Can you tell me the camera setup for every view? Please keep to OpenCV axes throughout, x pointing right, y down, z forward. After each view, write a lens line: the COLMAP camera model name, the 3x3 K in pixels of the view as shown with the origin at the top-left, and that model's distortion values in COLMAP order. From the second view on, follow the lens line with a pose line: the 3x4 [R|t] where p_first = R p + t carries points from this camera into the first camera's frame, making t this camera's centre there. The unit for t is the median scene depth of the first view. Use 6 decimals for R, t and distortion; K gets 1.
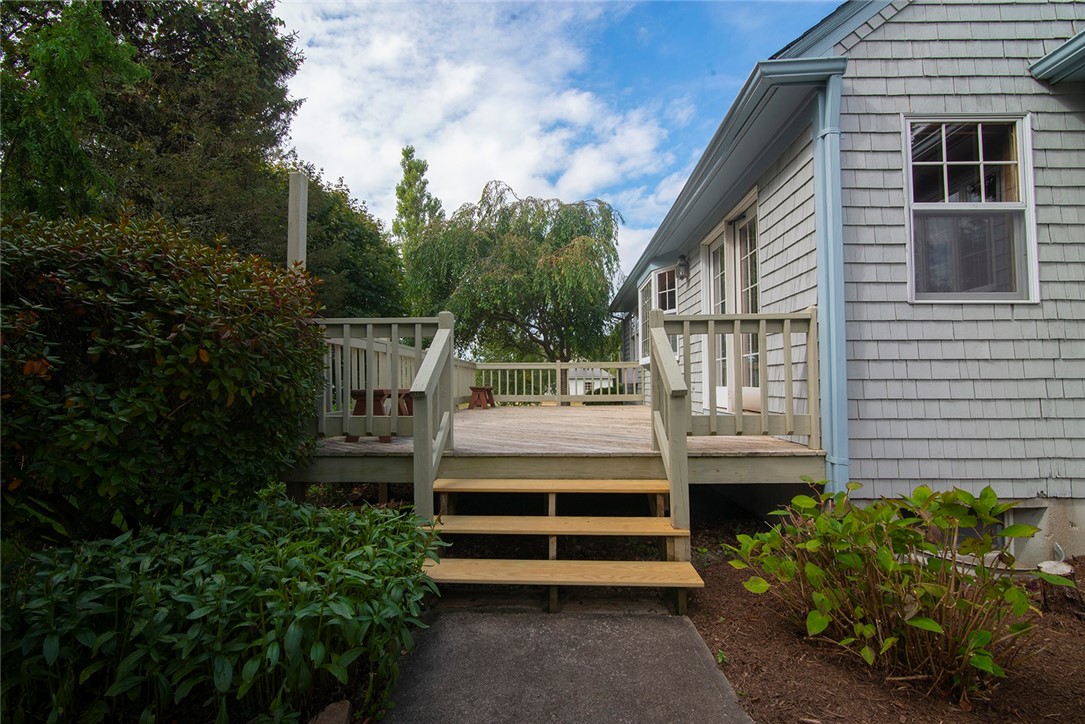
lens RADIAL K [[499.5, 0, 542.5], [0, 499.5, 362.0], [0, 0, 1]] dist [-0.017260, -0.000454]
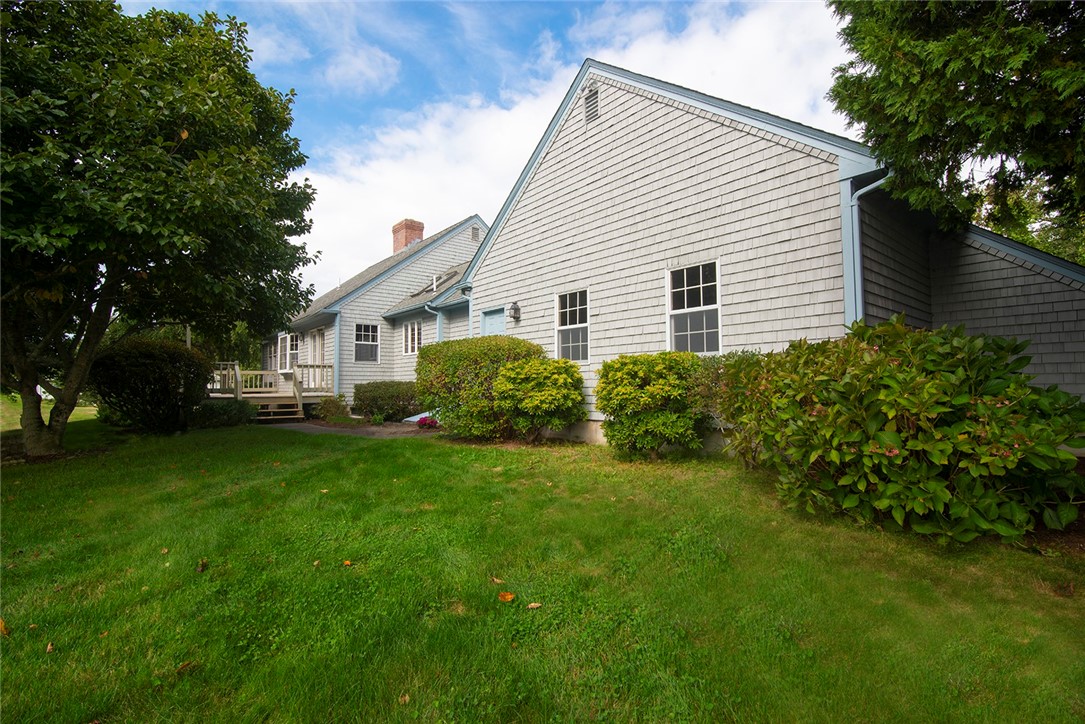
lens RADIAL K [[499.5, 0, 542.5], [0, 499.5, 362.0], [0, 0, 1]] dist [-0.017260, -0.000454]
pose [[0.743142, 0.028382, 0.668531, -0.332063], [-0.022348, 0.999595, -0.017595, -0.027066], [-0.668760, -0.001865, 0.743476, -1.138467]]
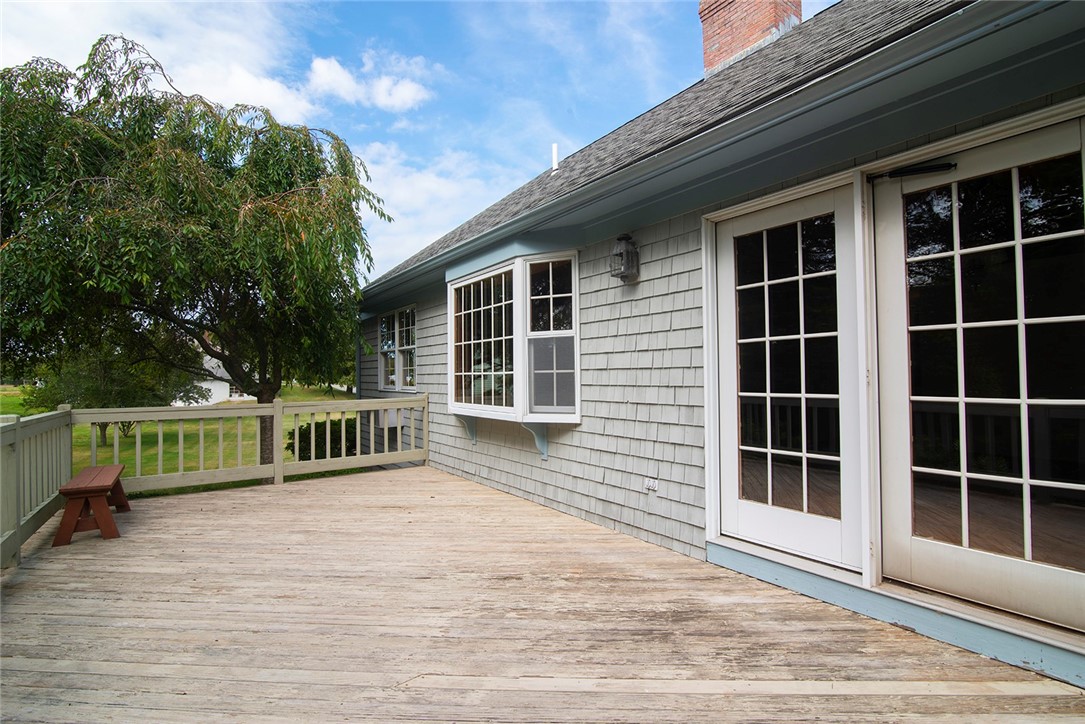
lens RADIAL K [[499.5, 0, 542.5], [0, 499.5, 362.0], [0, 0, 1]] dist [-0.017260, -0.000454]
pose [[0.785519, 0.013554, 0.618689, -0.077658], [-0.018823, 0.999821, 0.001996, -0.050261], [-0.618551, -0.013214, 0.785634, 0.413302]]
